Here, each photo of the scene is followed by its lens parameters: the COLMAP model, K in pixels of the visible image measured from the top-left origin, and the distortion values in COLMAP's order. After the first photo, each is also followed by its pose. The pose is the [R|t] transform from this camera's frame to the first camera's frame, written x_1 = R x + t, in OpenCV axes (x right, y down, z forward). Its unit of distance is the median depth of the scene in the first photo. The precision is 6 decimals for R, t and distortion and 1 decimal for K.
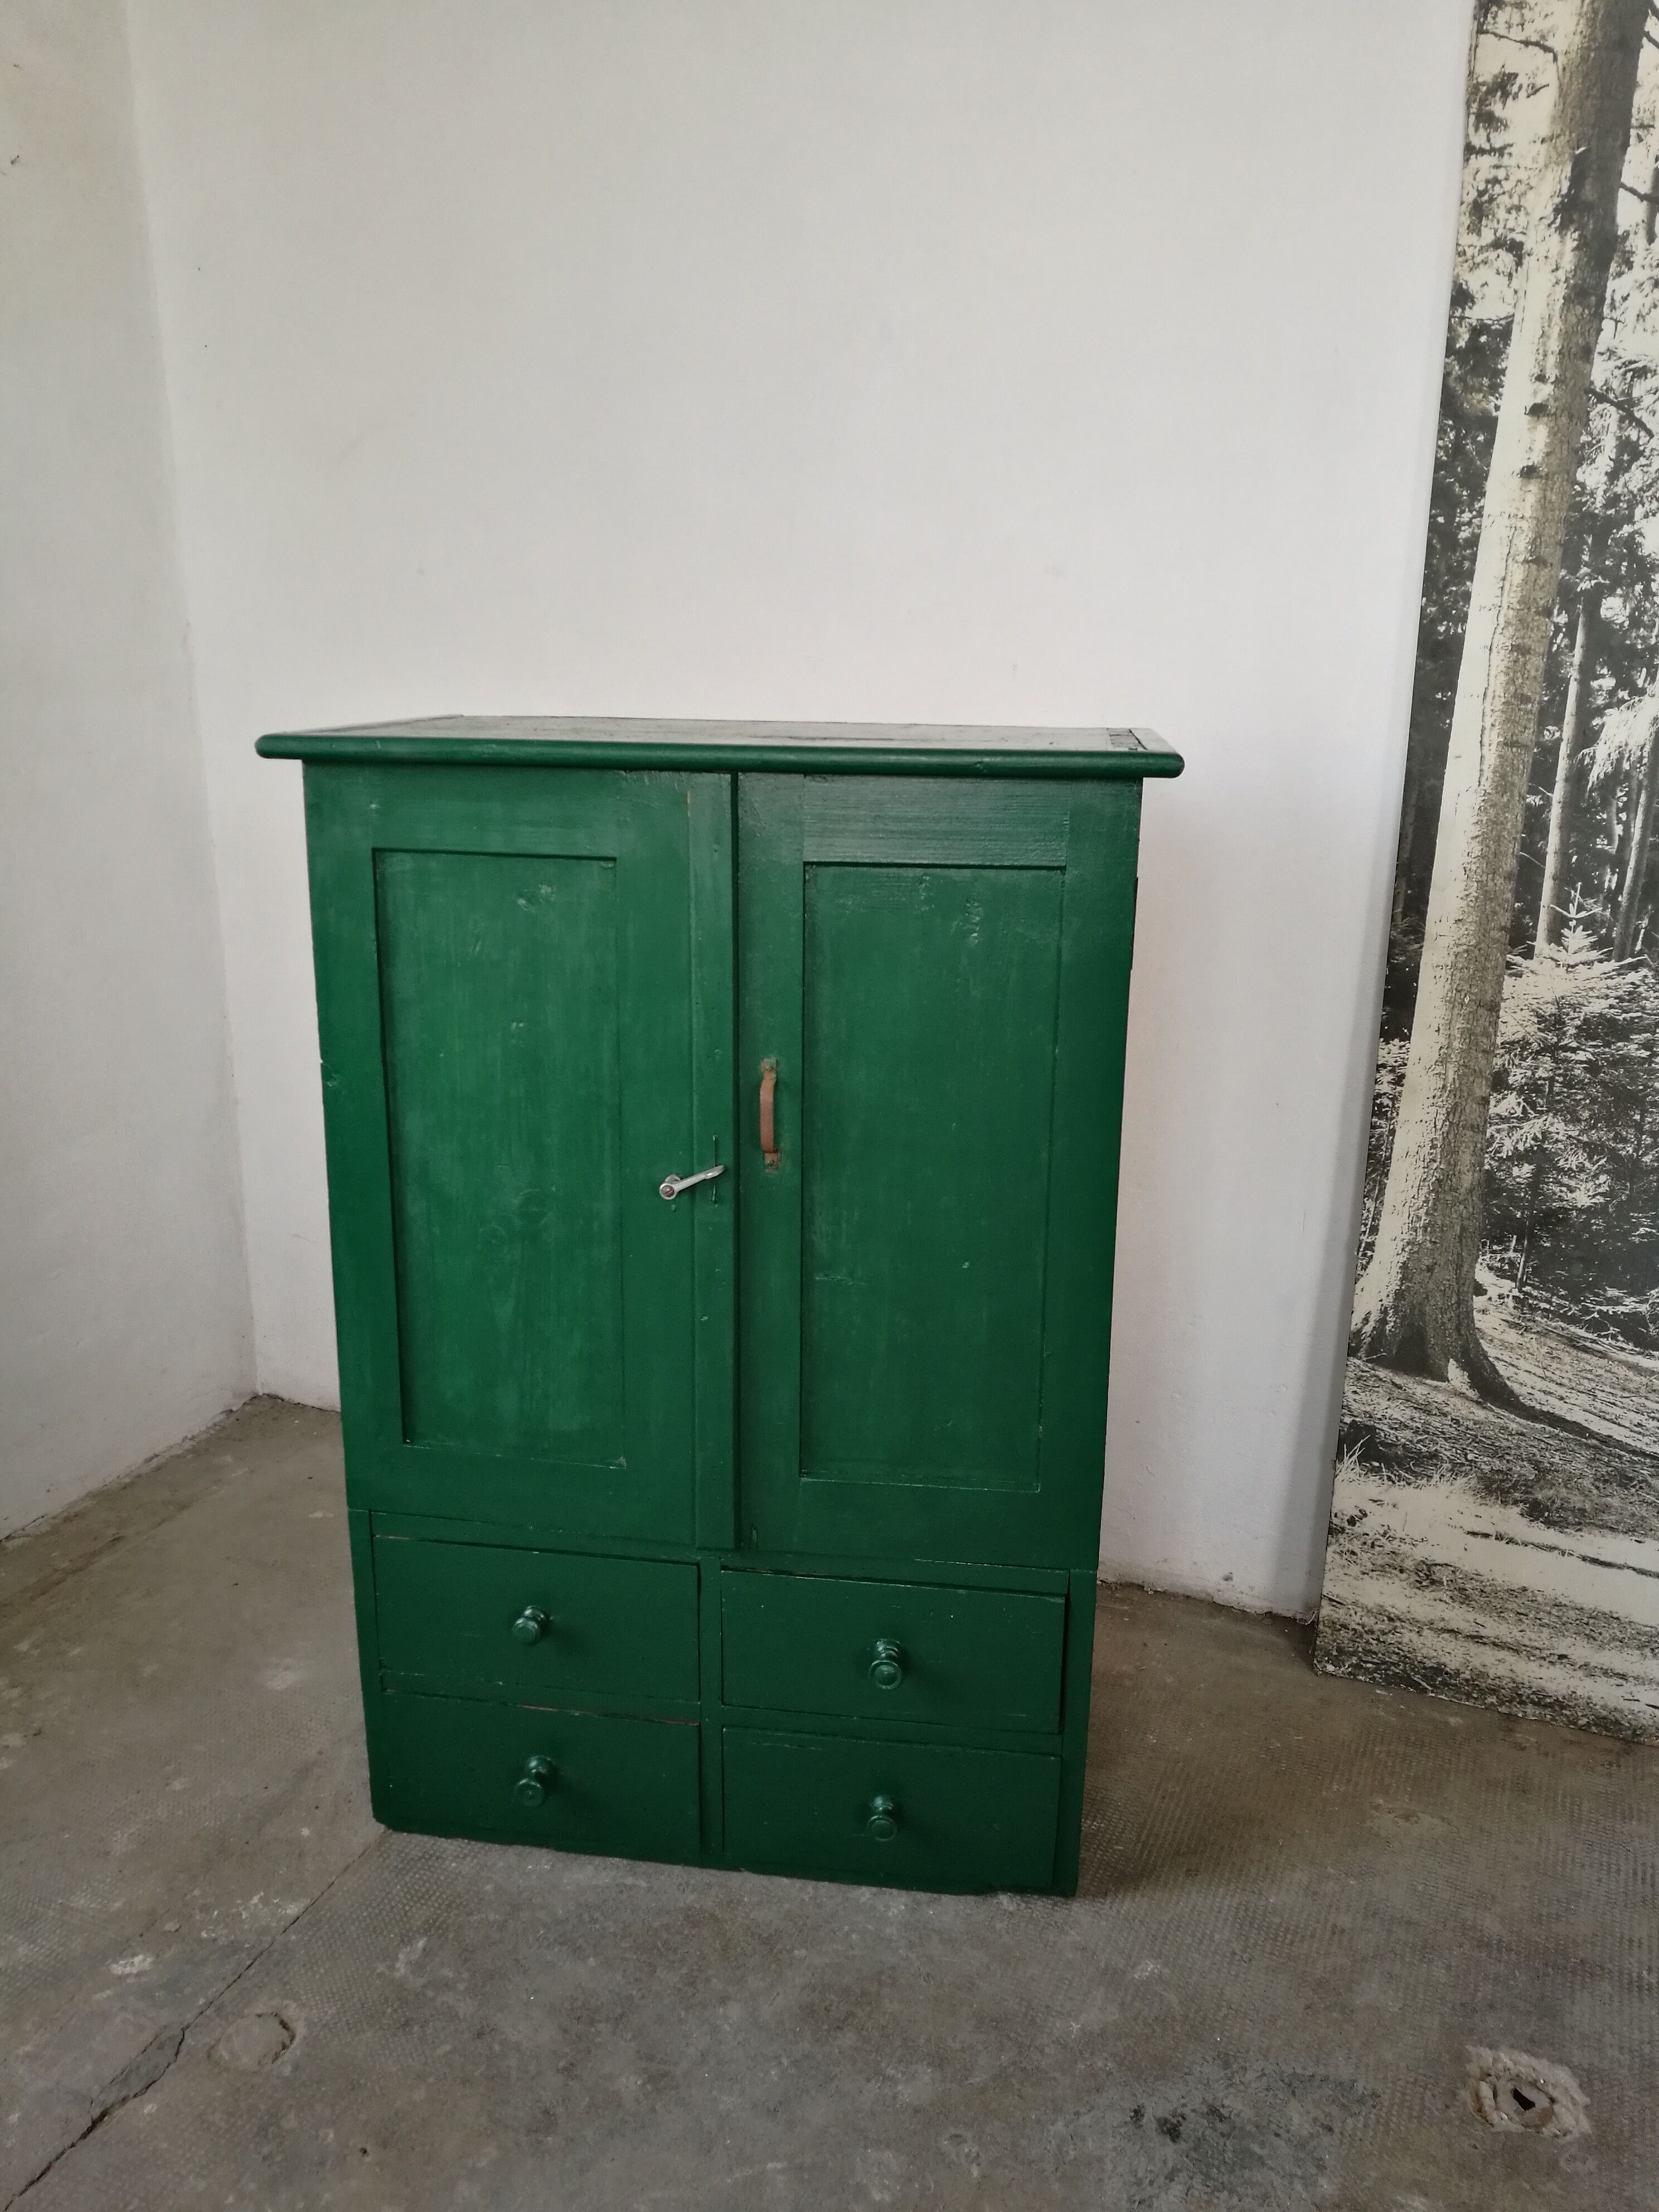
lens RADIAL K [[1723.0, 0, 808.0], [0, 1723.0, 1094.7], [0, 0, 1]] dist [-0.000452, 0.017012]
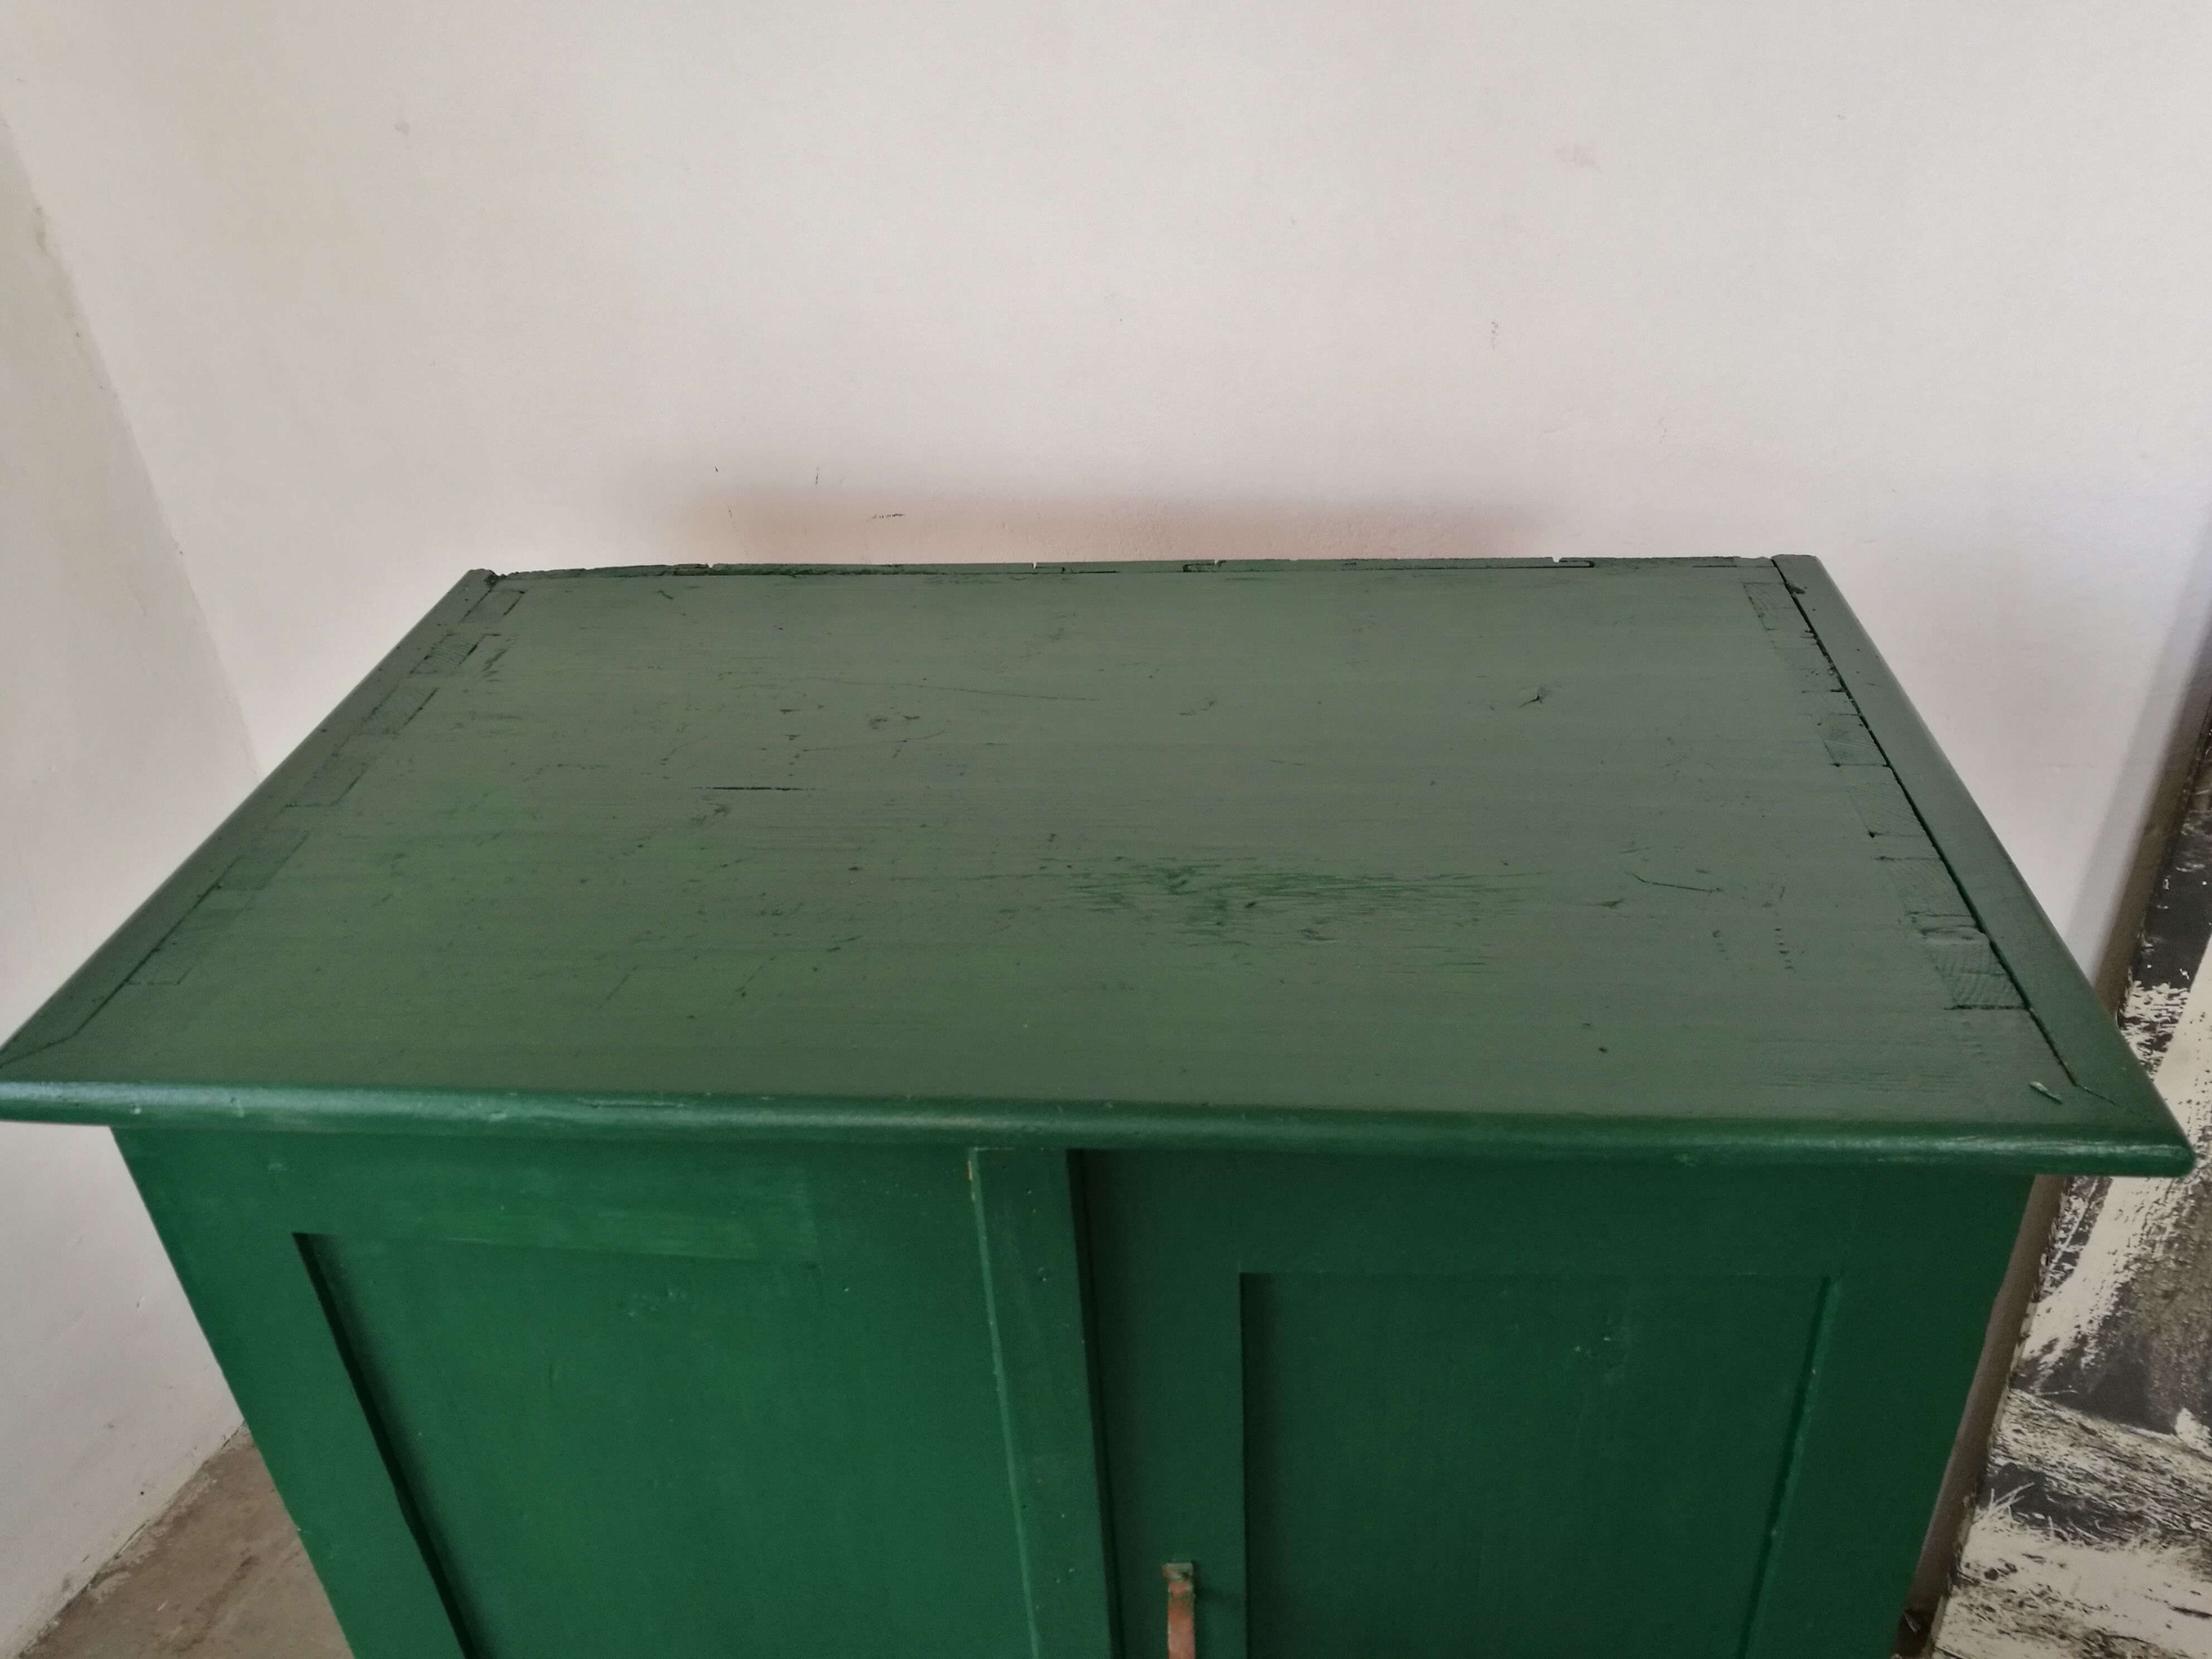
lens RADIAL K [[1746.0, 0, 1102.2], [0, 1746.0, 840.4], [0, 0, 1]] dist [-0.022675, 0.040604]
pose [[0.995762, -0.090407, 0.016885, -0.029279], [0.081219, 0.950551, 0.299760, -0.314389], [-0.043151, -0.297118, 0.953865, 0.504706]]
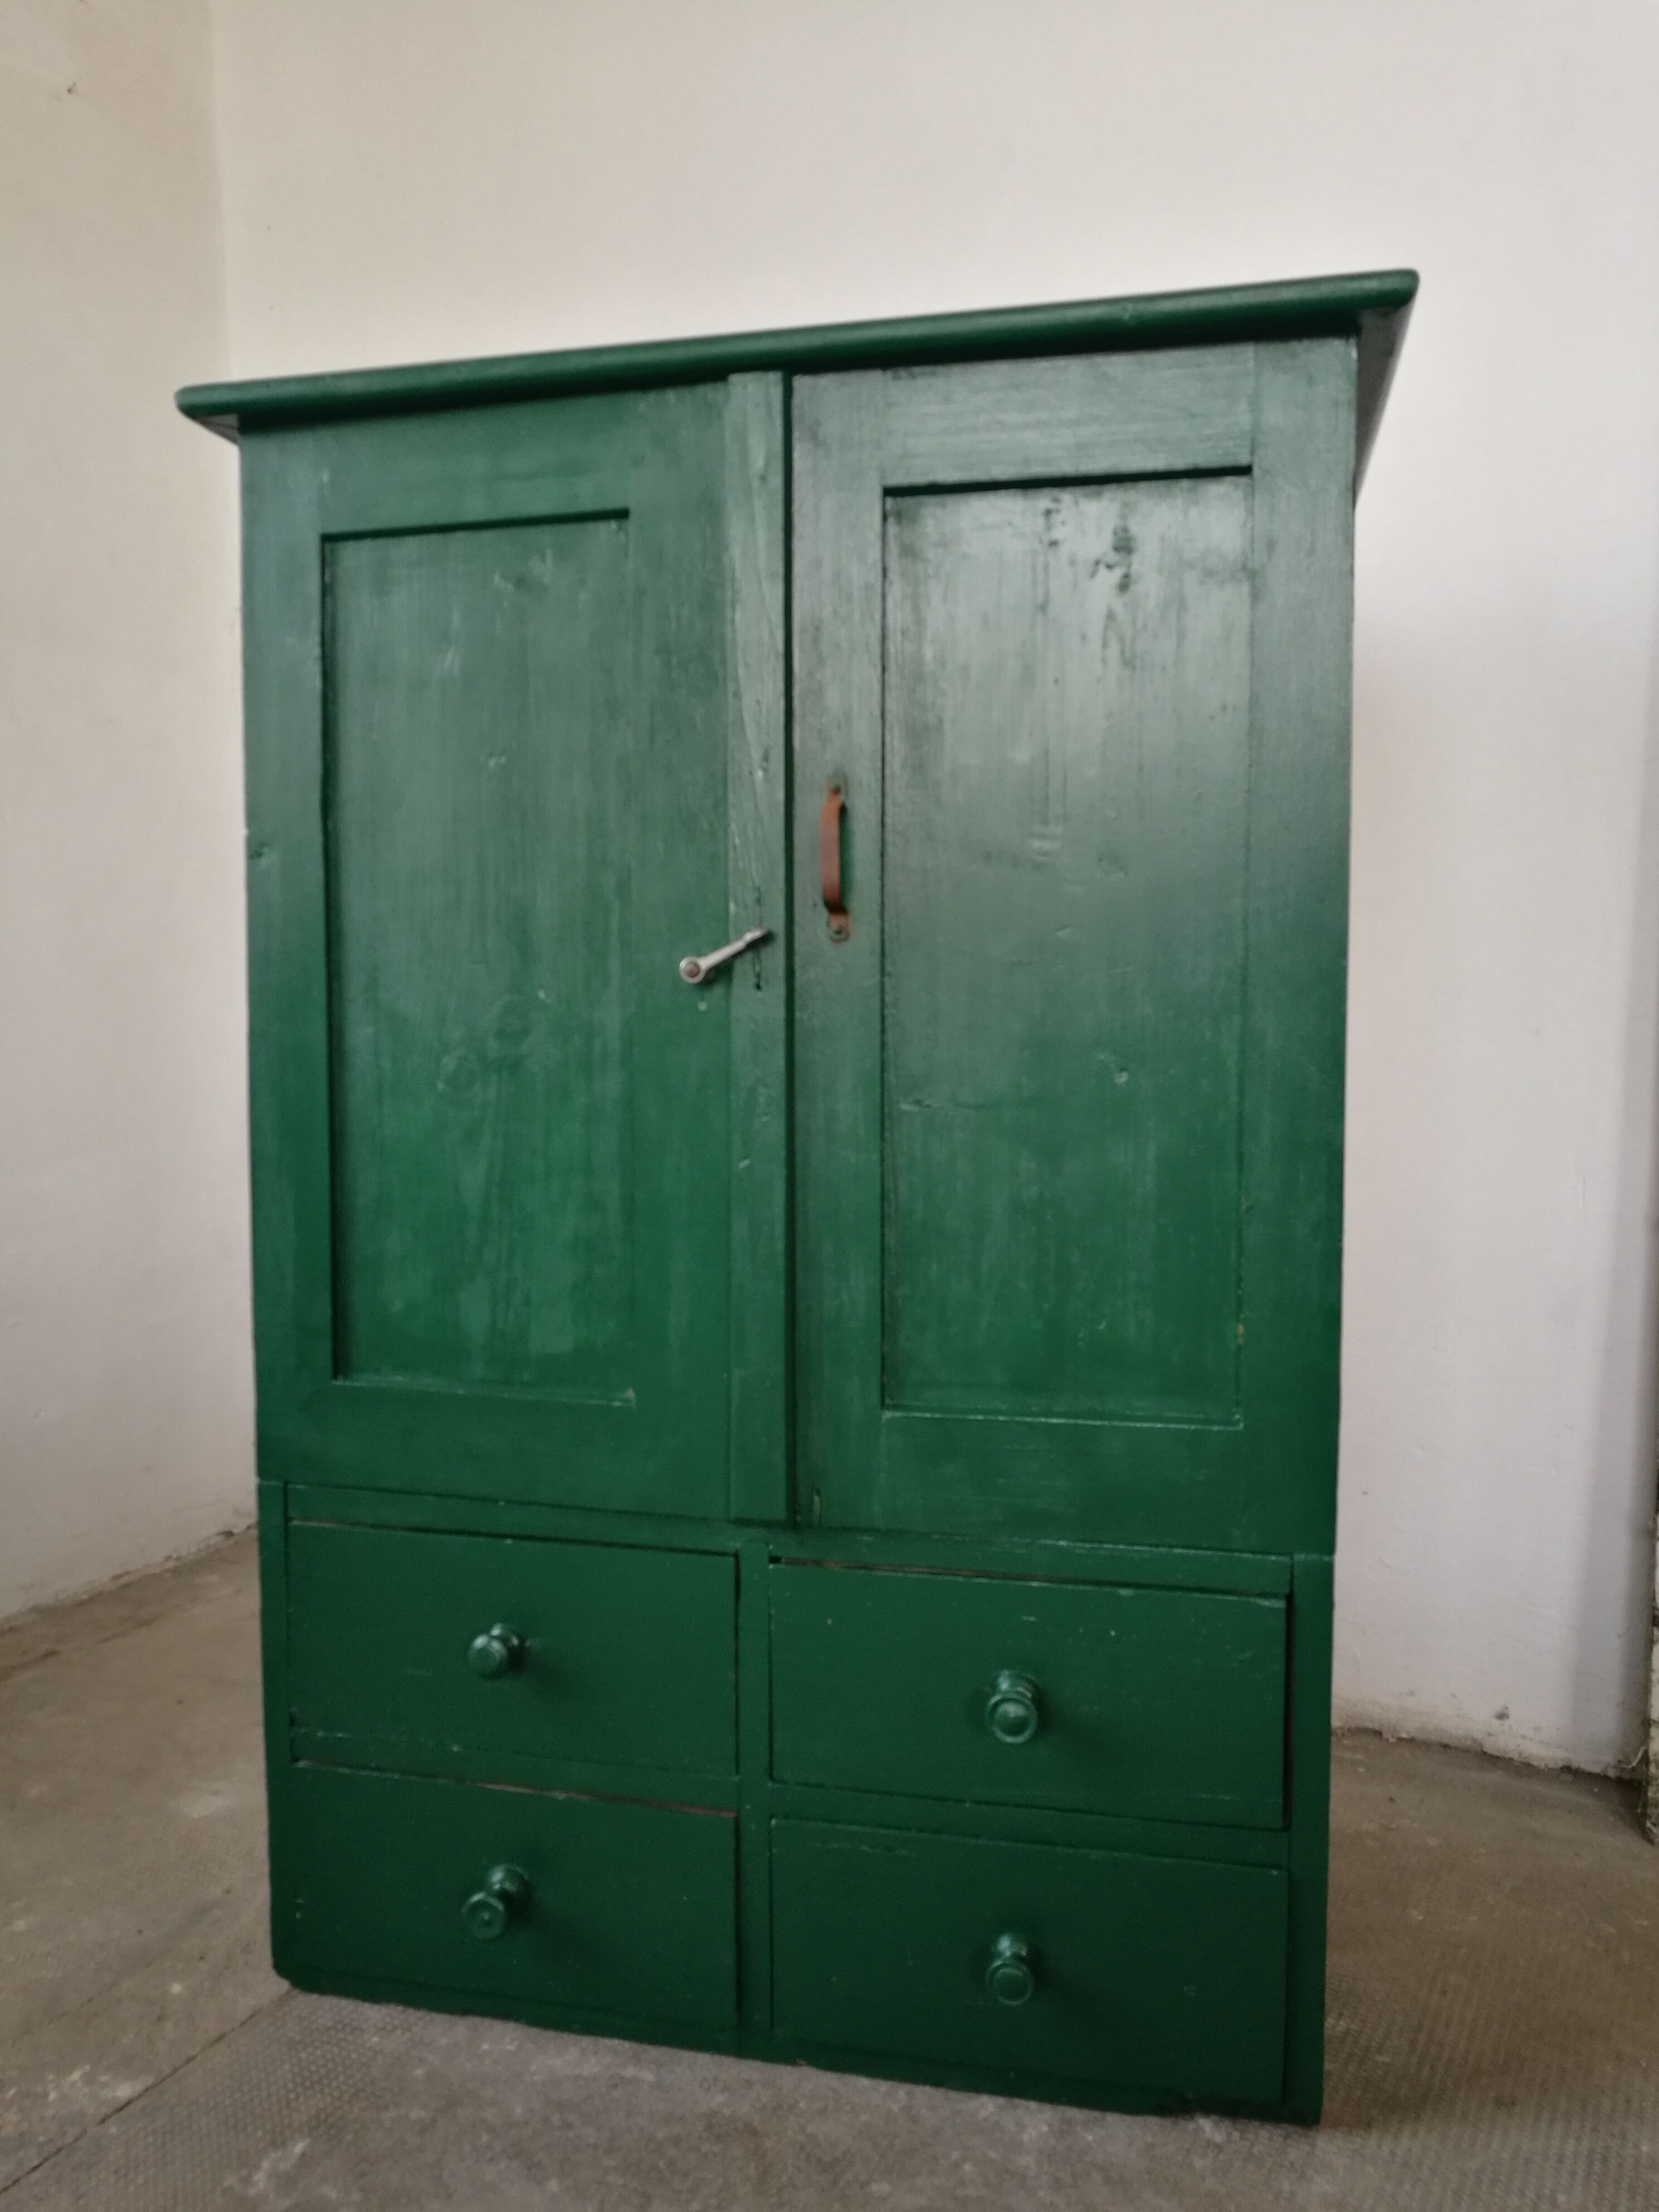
lens RADIAL K [[1712.8, 0, 818.3], [0, 1712.8, 1098.7], [0, 0, 1]] dist [0.027748, -0.005927]
pose [[0.996528, -0.003233, -0.083198, 0.024709], [-0.012433, 0.982264, -0.187090, 0.208358], [0.082327, 0.187474, 0.978813, 0.281731]]
